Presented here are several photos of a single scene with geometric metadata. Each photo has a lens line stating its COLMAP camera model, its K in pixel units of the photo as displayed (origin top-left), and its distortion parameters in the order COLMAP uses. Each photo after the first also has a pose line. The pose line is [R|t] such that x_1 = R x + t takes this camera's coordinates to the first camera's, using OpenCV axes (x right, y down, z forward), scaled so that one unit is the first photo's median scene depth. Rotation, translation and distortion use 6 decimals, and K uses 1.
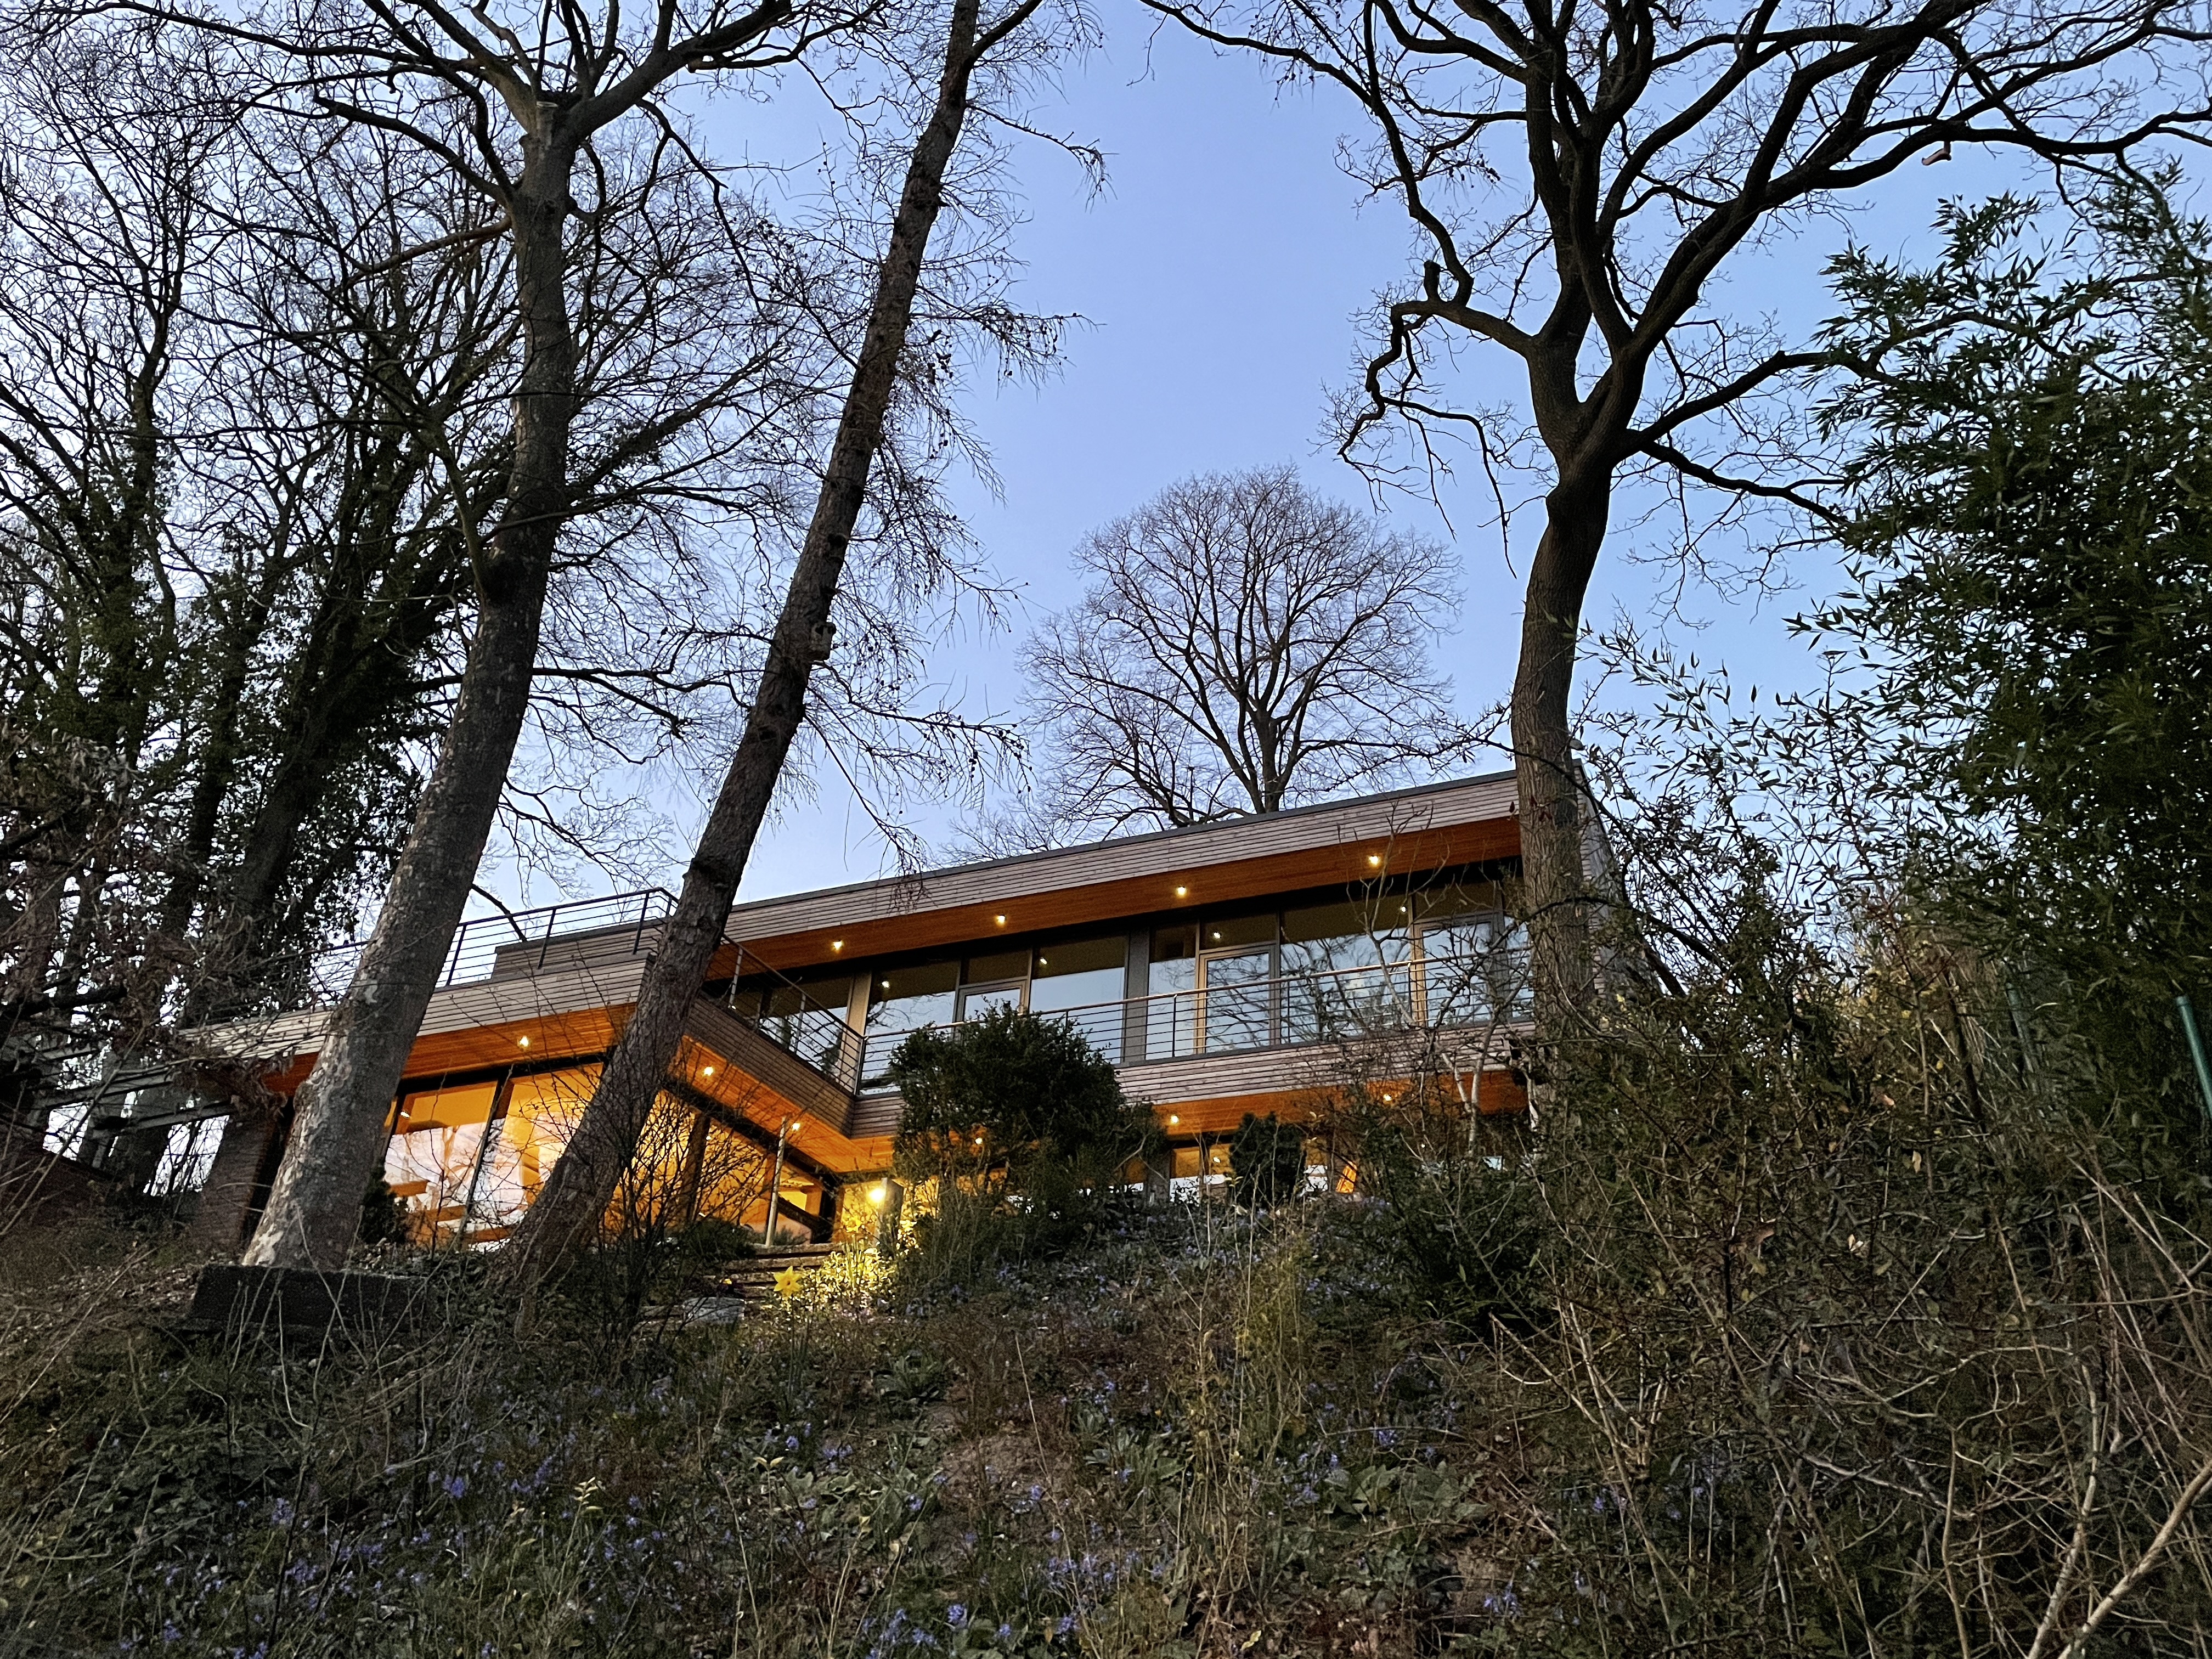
lens RADIAL K [[1632.8, 0, 1114.3], [0, 1632.8, 830.8], [0, 0, 1]] dist [0.103484, -0.120437]
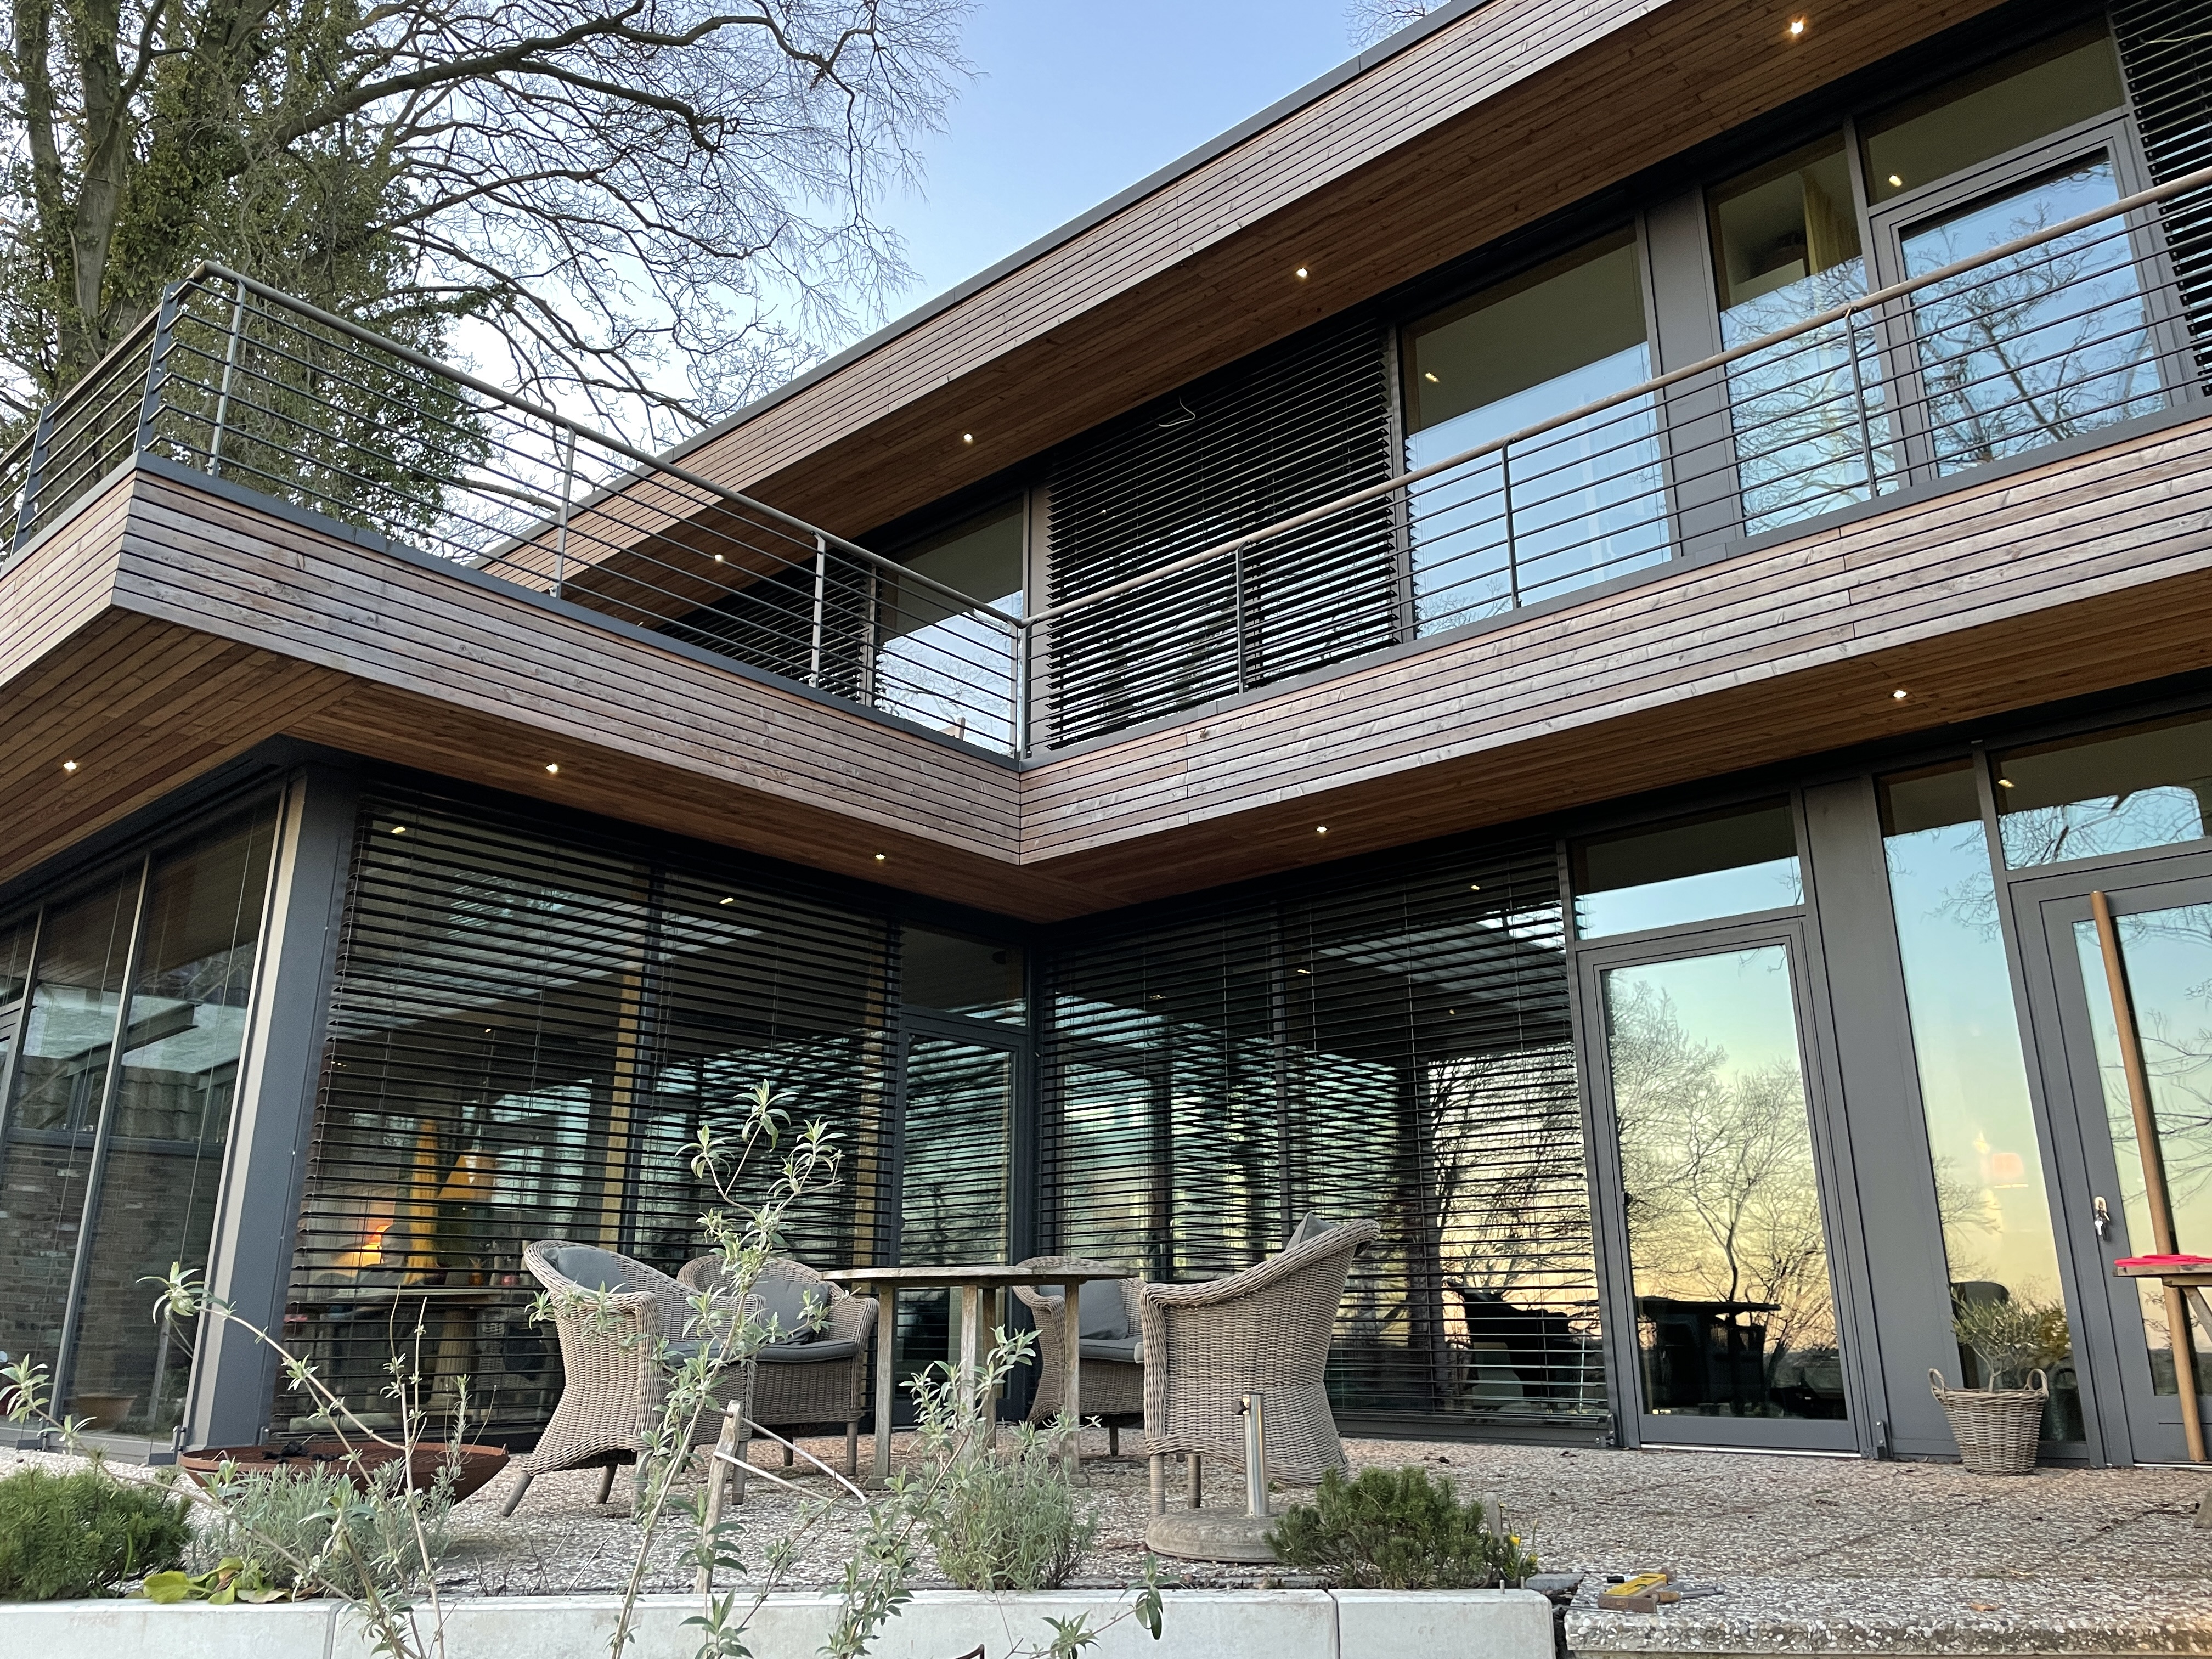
lens RADIAL K [[1632.8, 0, 1114.3], [0, 1632.8, 830.8], [0, 0, 1]] dist [0.103484, -0.120437]
pose [[0.948088, -0.143048, -0.284017, -0.014521], [0.206119, 0.956535, 0.206288, 0.080583], [0.242163, -0.254121, 0.936365, 0.504718]]
